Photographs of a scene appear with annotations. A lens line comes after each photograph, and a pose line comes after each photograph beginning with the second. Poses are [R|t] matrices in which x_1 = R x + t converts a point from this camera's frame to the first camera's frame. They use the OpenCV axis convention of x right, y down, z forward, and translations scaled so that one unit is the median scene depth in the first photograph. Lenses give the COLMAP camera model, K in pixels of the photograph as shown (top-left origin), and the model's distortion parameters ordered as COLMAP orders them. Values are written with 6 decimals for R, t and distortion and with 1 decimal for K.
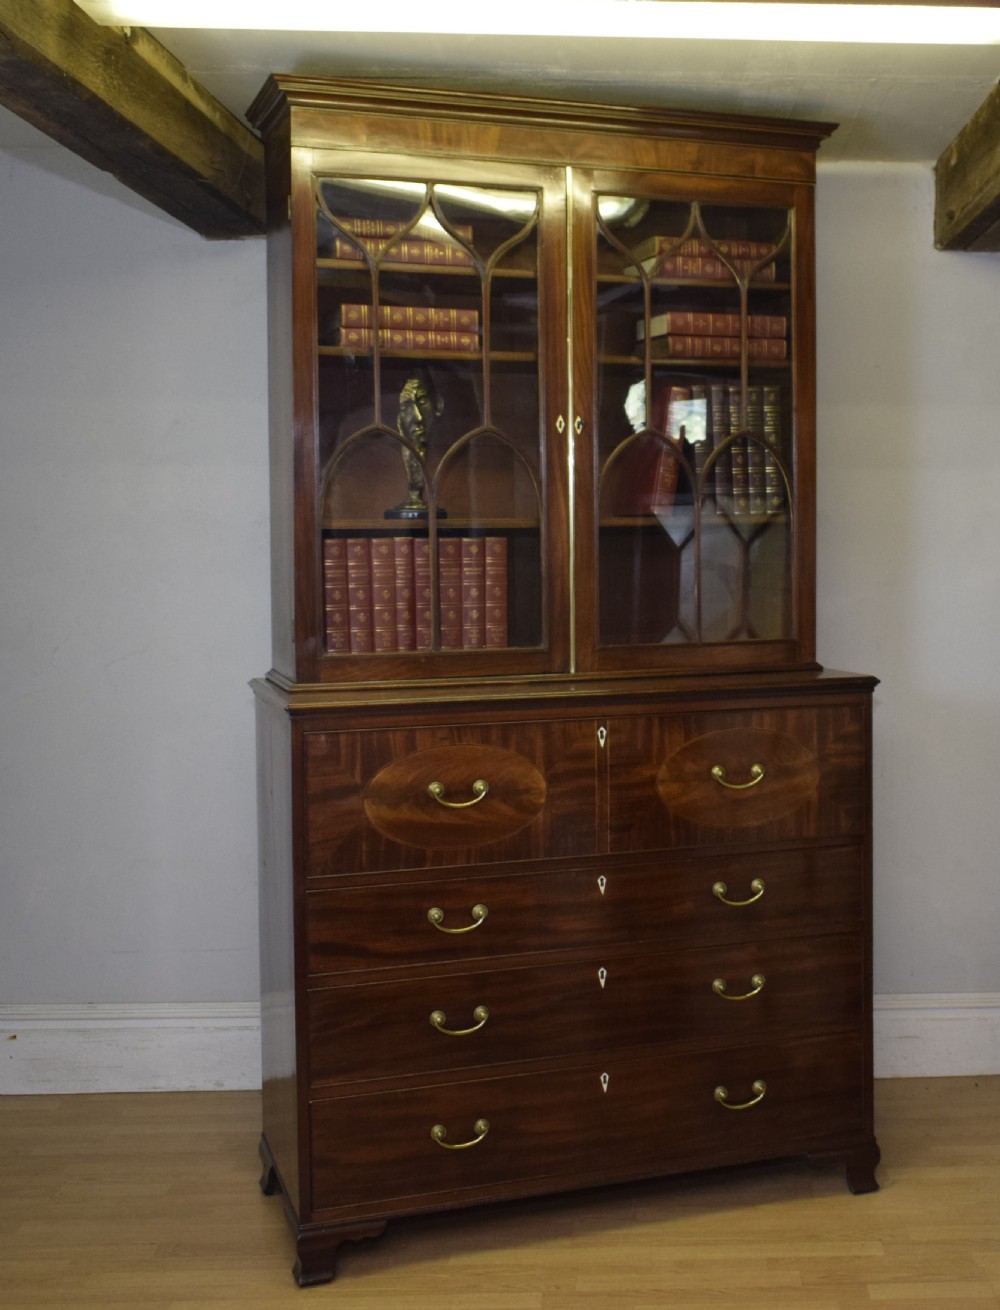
lens RADIAL K [[1728.6, 0, 736.4], [0, 1728.6, 592.7], [0, 0, 1]] dist [-0.017701, 0.000000]
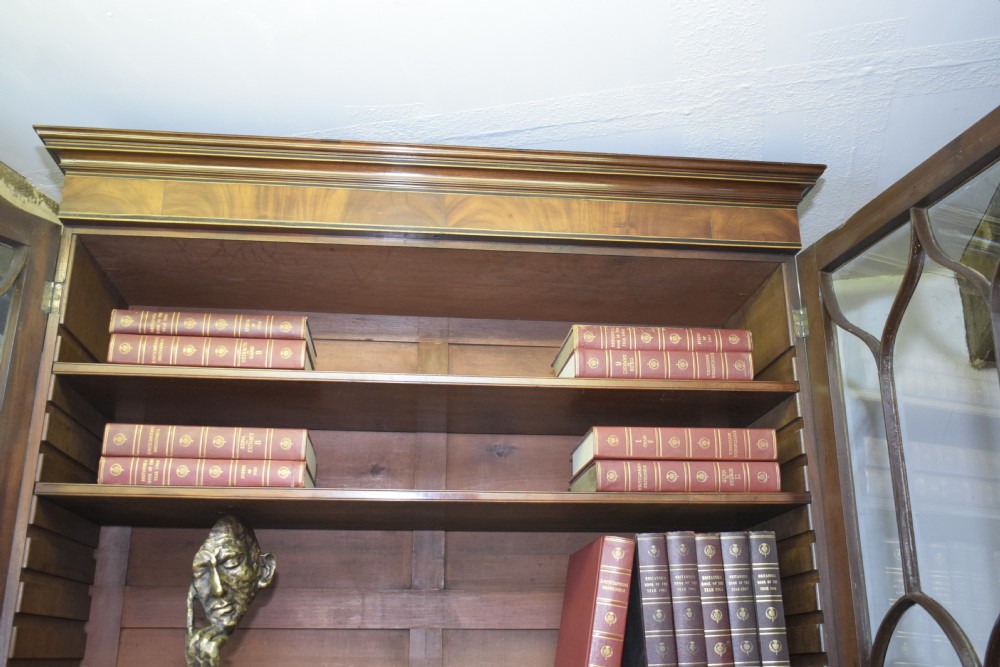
lens RADIAL K [[969.1, 0, 507.6], [0, 969.1, 341.5], [0, 0, 1]] dist [-0.047897, 0.000000]
pose [[0.957543, -0.090881, -0.273592, 0.037559], [-0.012389, 0.935163, -0.354000, -0.059905], [0.288025, 0.342360, 0.894333, 0.661779]]
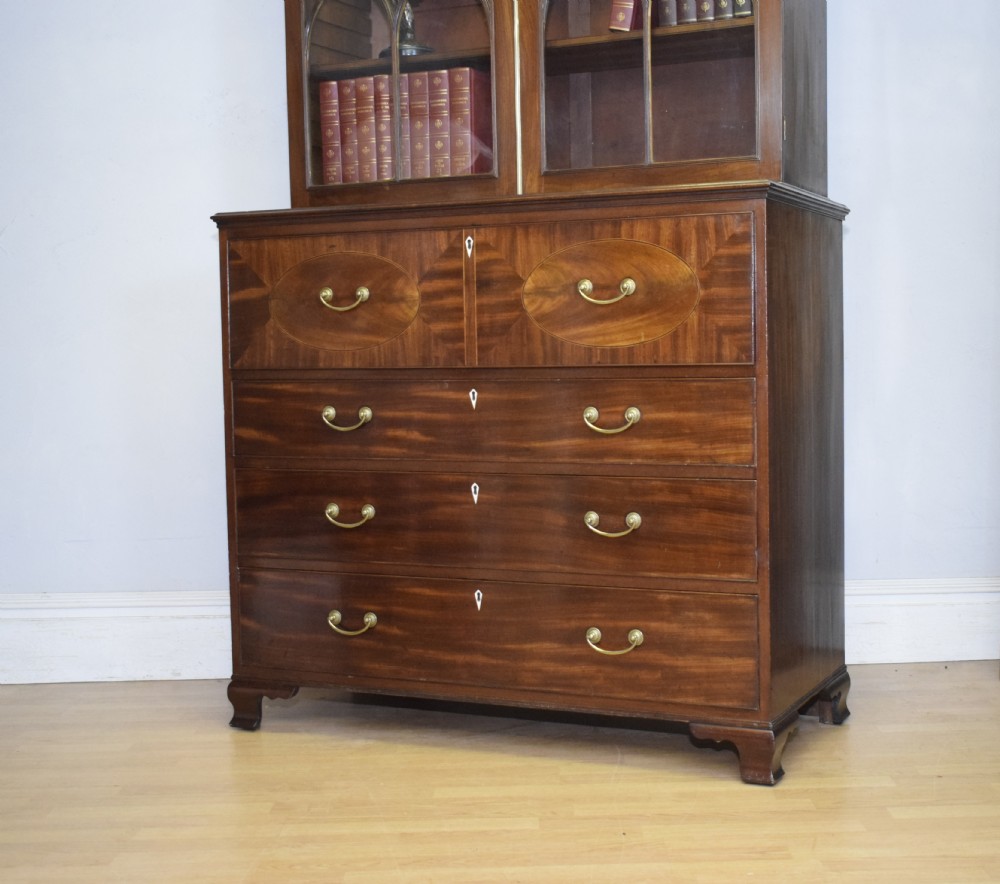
lens RADIAL K [[1526.5, 0, 595.6], [0, 1526.5, 450.0], [0, 0, 1]] dist [-0.029721, 0.000000]
pose [[0.691647, 0.042794, -0.720967, 0.583392], [-0.018281, 0.998961, 0.041757, 0.156295], [0.722004, -0.015701, 0.691711, 0.433998]]
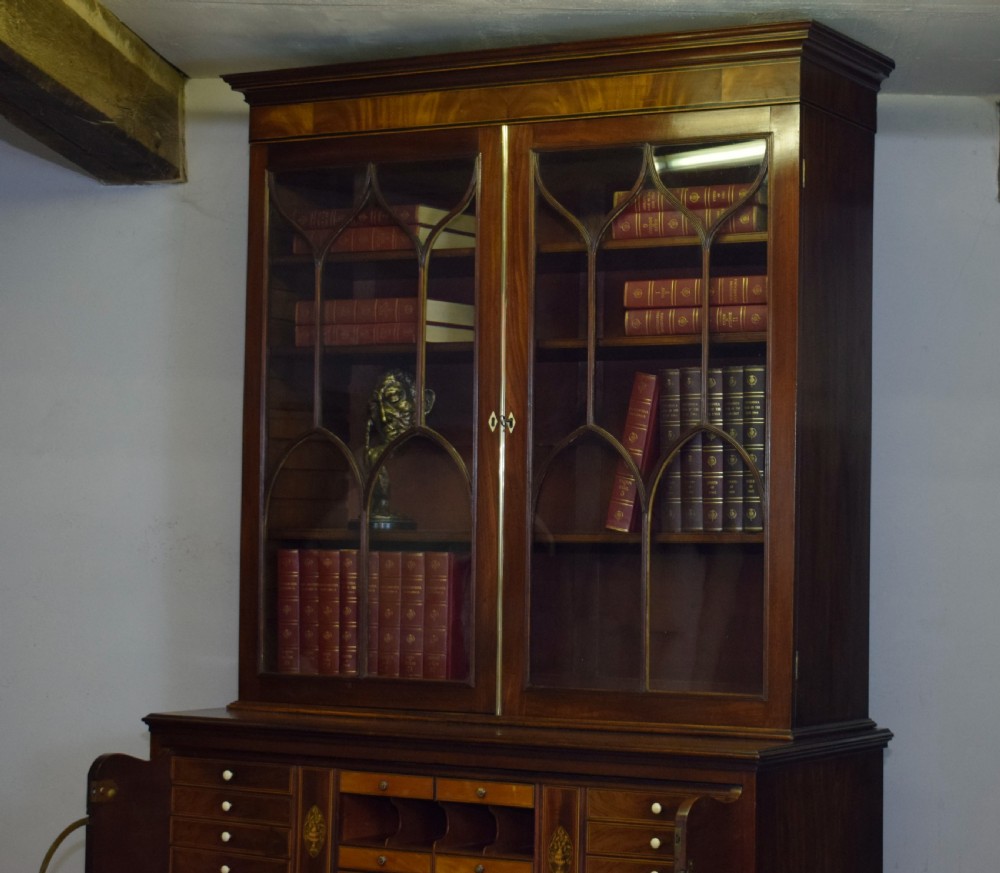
lens RADIAL K [[2459.7, 0, 589.1], [0, 2459.7, 386.2], [0, 0, 1]] dist [-0.030179, 0.000000]
pose [[0.626637, -0.031592, -0.778671, 0.890848], [-0.049824, 0.995510, -0.080486, -0.019448], [0.777717, 0.089232, 0.622249, 0.279437]]
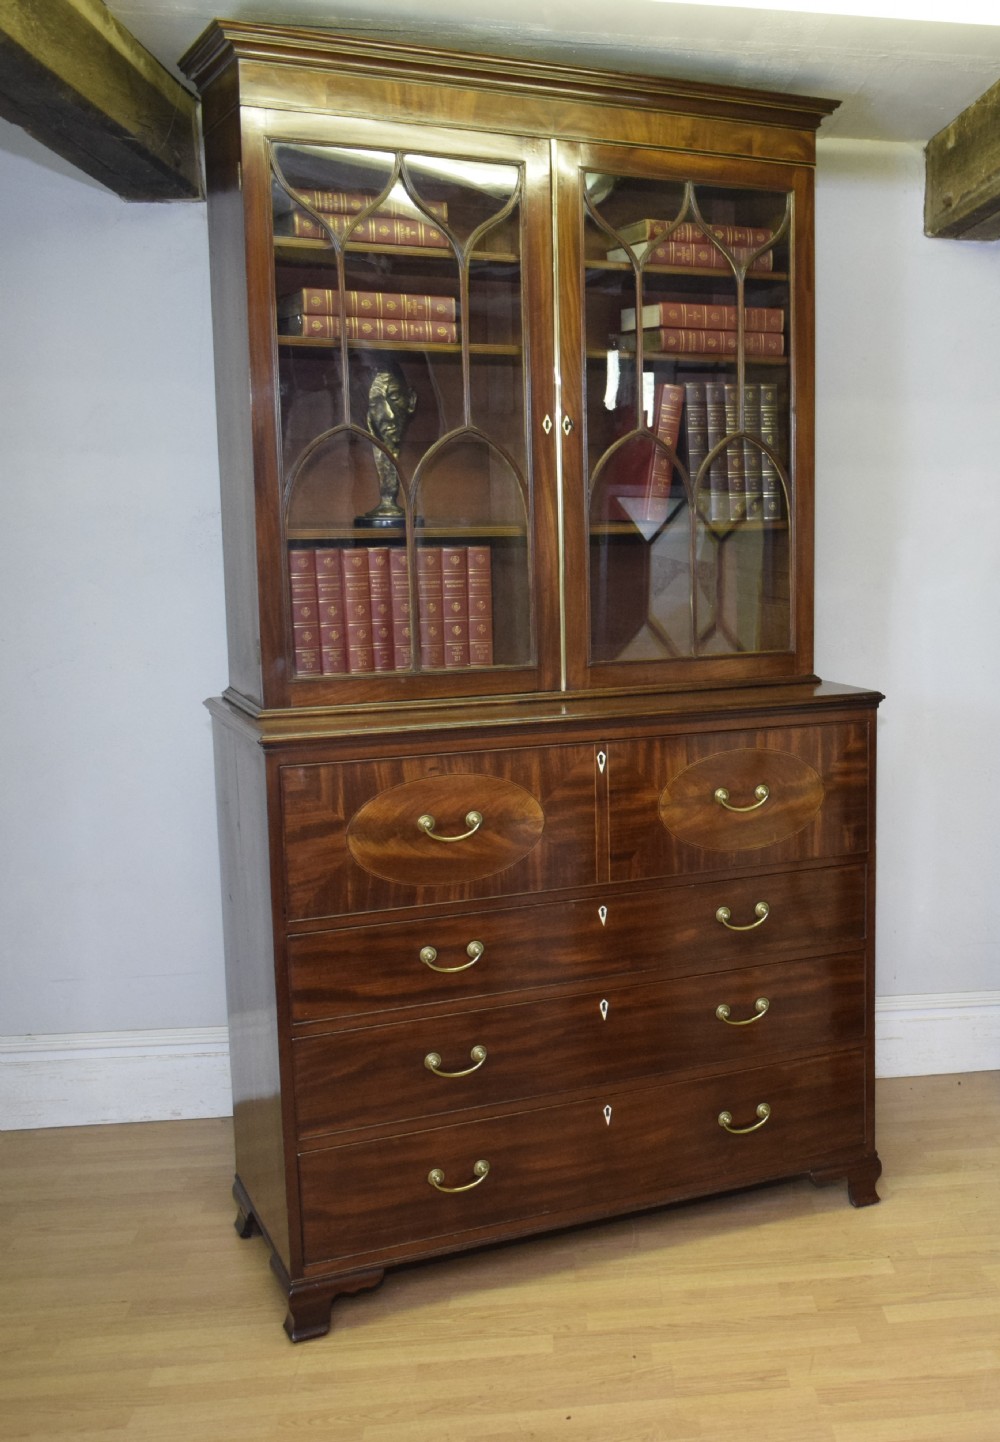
lens RADIAL K [[1683.9, 0, 882.5], [0, 1683.9, 729.9], [0, 0, 1]] dist [-0.016747, 0.000000]
pose [[0.989848, -0.009695, 0.141797, -0.053983], [-0.005435, 0.994359, 0.105927, -0.031454], [-0.142024, -0.105623, 0.984212, 0.069774]]
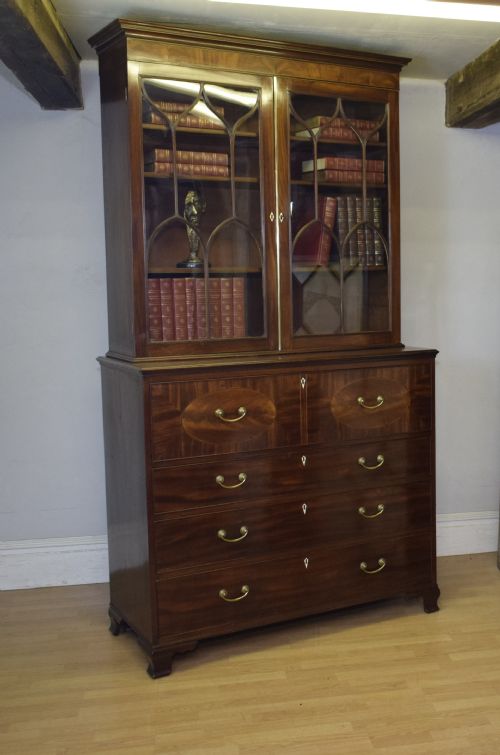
lens RADIAL K [[952.0, 0, 427.9], [0, 952.0, 368.8], [0, 0, 1]] dist [-0.017756, 0.000000]
pose [[0.981201, -0.020204, 0.191927, -0.138739], [0.009087, 0.998239, 0.058626, 0.007705], [-0.192773, -0.055780, 0.979657, -0.047037]]
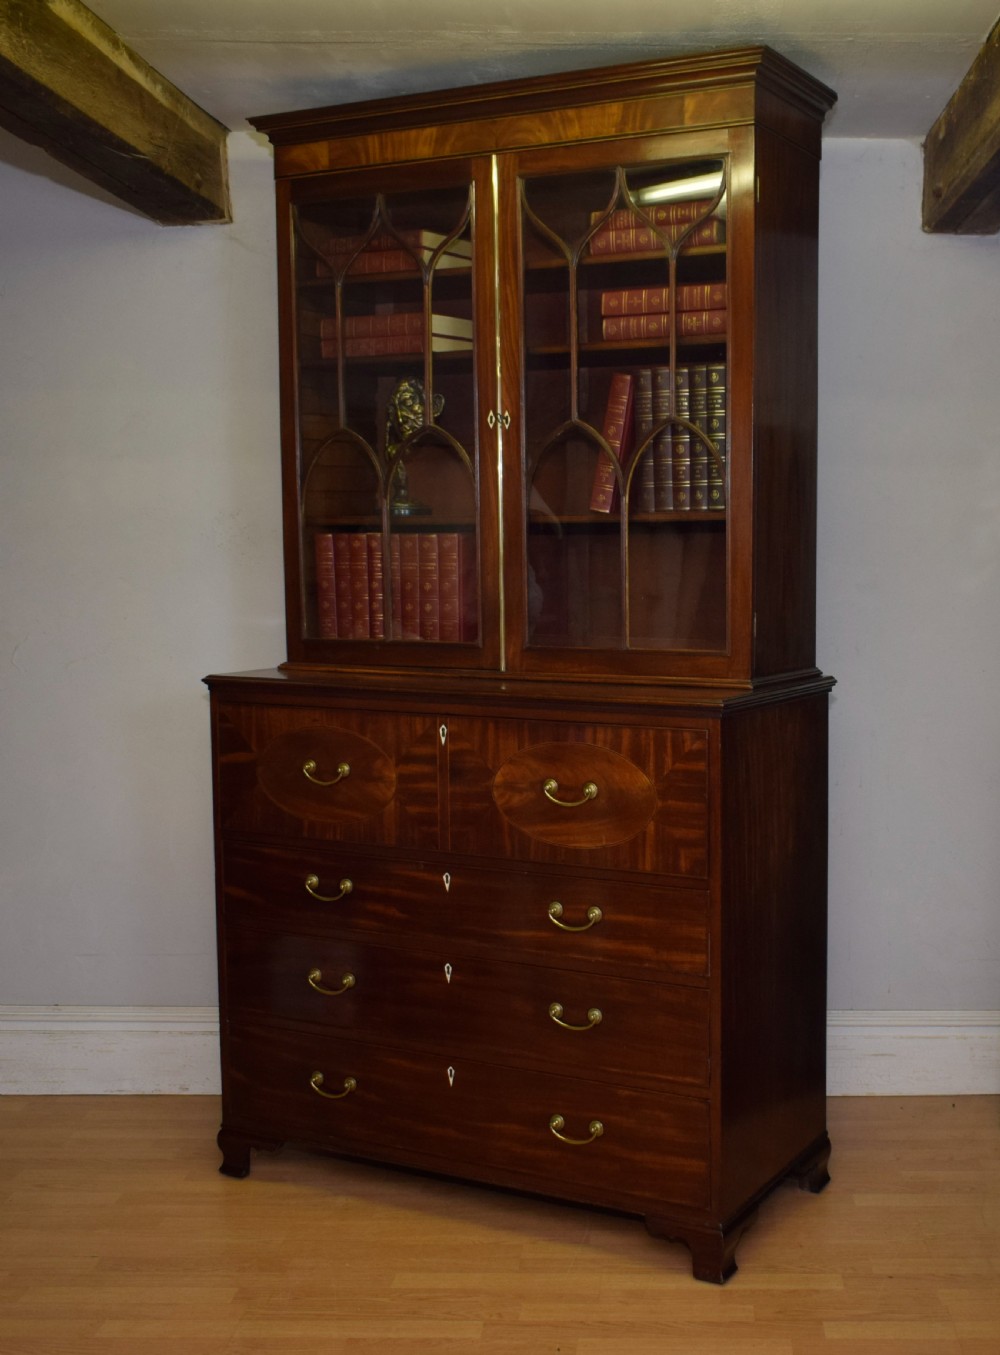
lens RADIAL K [[1670.7, 0, 674.5], [0, 1670.7, 685.7], [0, 0, 1]] dist [-0.021056, 0.000000]
pose [[0.656018, 0.075598, -0.750950, 0.707569], [-0.032608, 0.996881, 0.071870, -0.017766], [0.754041, -0.022661, 0.656436, 0.452587]]
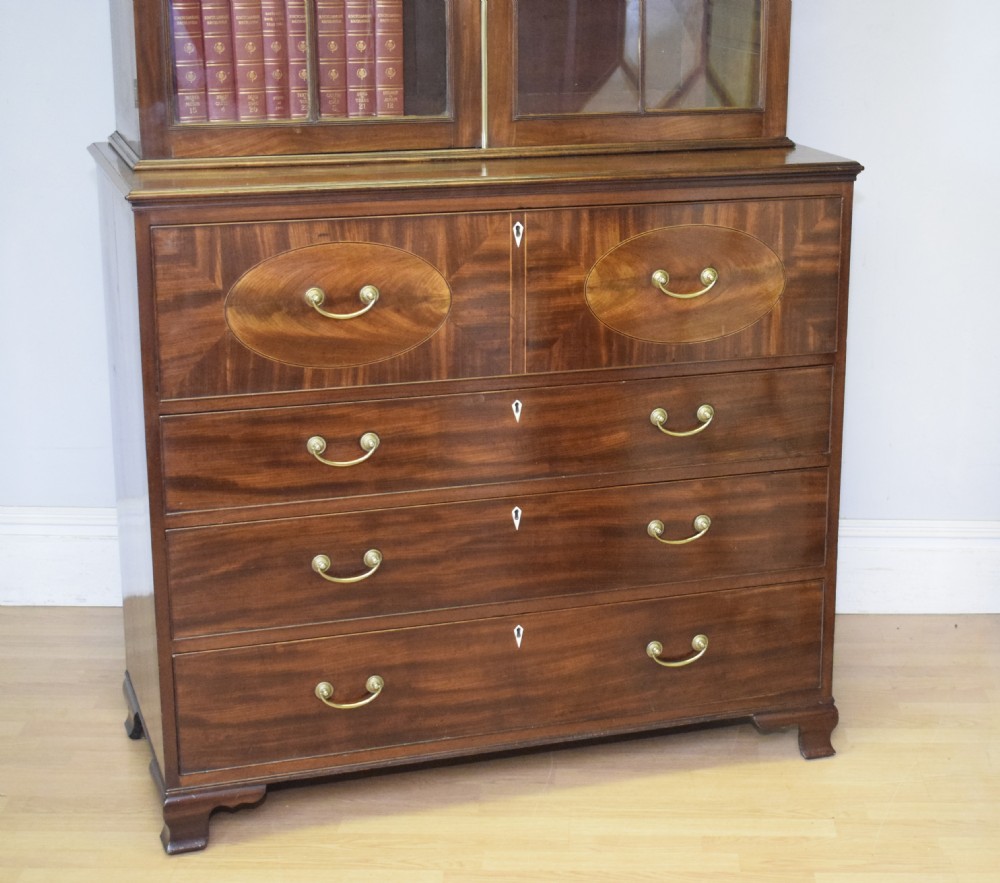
lens RADIAL K [[2004.1, 0, 668.8], [0, 2004.1, 452.0], [0, 0, 1]] dist [-0.024493, 0.000000]
pose [[0.999487, 0.028980, -0.013633, 0.008727], [-0.024893, 0.970789, 0.238641, -0.042344], [0.020150, -0.238179, 0.971012, 0.058029]]
